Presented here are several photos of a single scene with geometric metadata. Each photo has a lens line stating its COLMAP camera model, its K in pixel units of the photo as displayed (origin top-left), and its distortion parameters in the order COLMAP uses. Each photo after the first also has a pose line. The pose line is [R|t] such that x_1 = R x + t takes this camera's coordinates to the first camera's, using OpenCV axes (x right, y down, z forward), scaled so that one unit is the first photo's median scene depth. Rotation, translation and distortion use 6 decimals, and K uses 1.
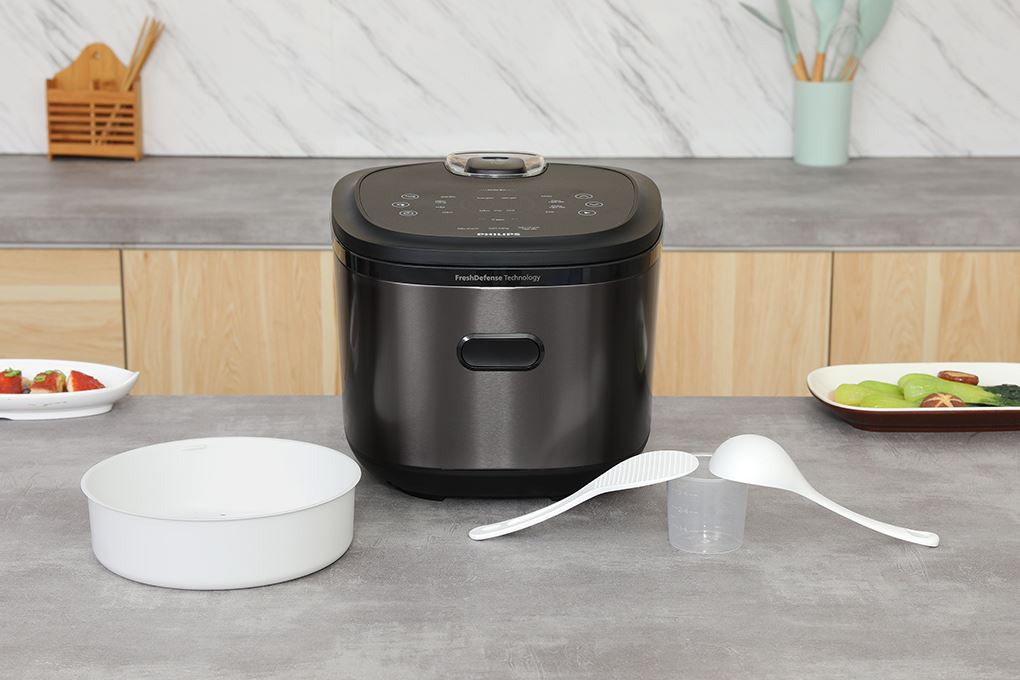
lens RADIAL K [[2059.8, 0, 511.2], [0, 2059.8, 340.3], [0, 0, 1]] dist [0.201028, 0.000000]
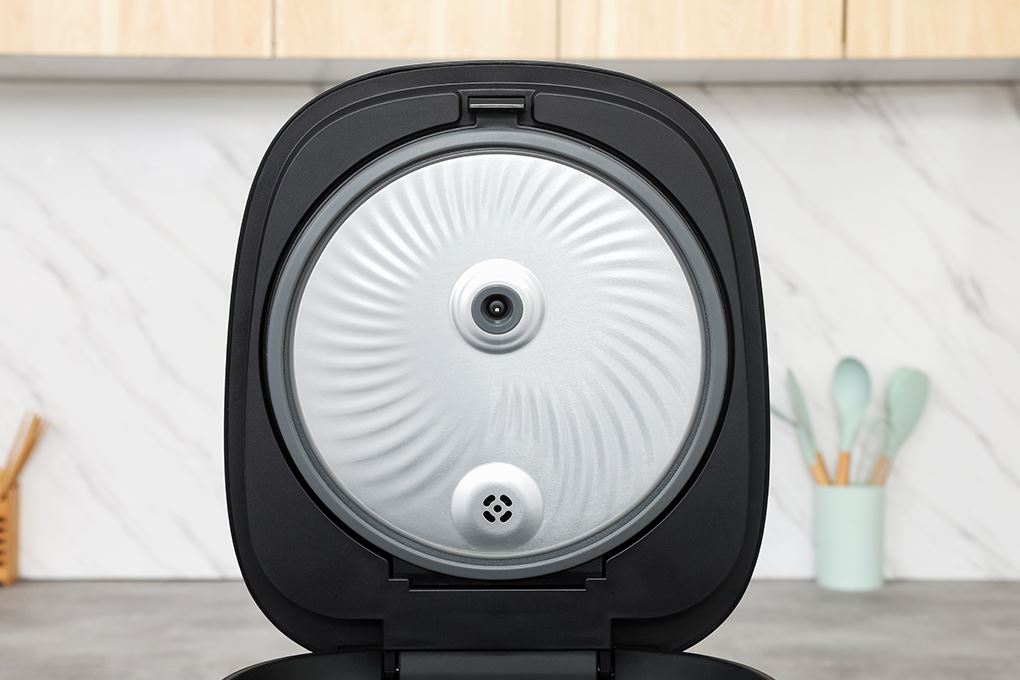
lens RADIAL K [[1919.1, 0, 510.1], [0, 1919.1, 340.7], [0, 0, 1]] dist [0.076376, 0.000000]
pose [[0.999990, -0.002328, -0.003741, 0.019702], [0.001509, 0.978645, -0.205552, -0.025018], [0.004139, 0.205544, 0.978639, 0.244063]]
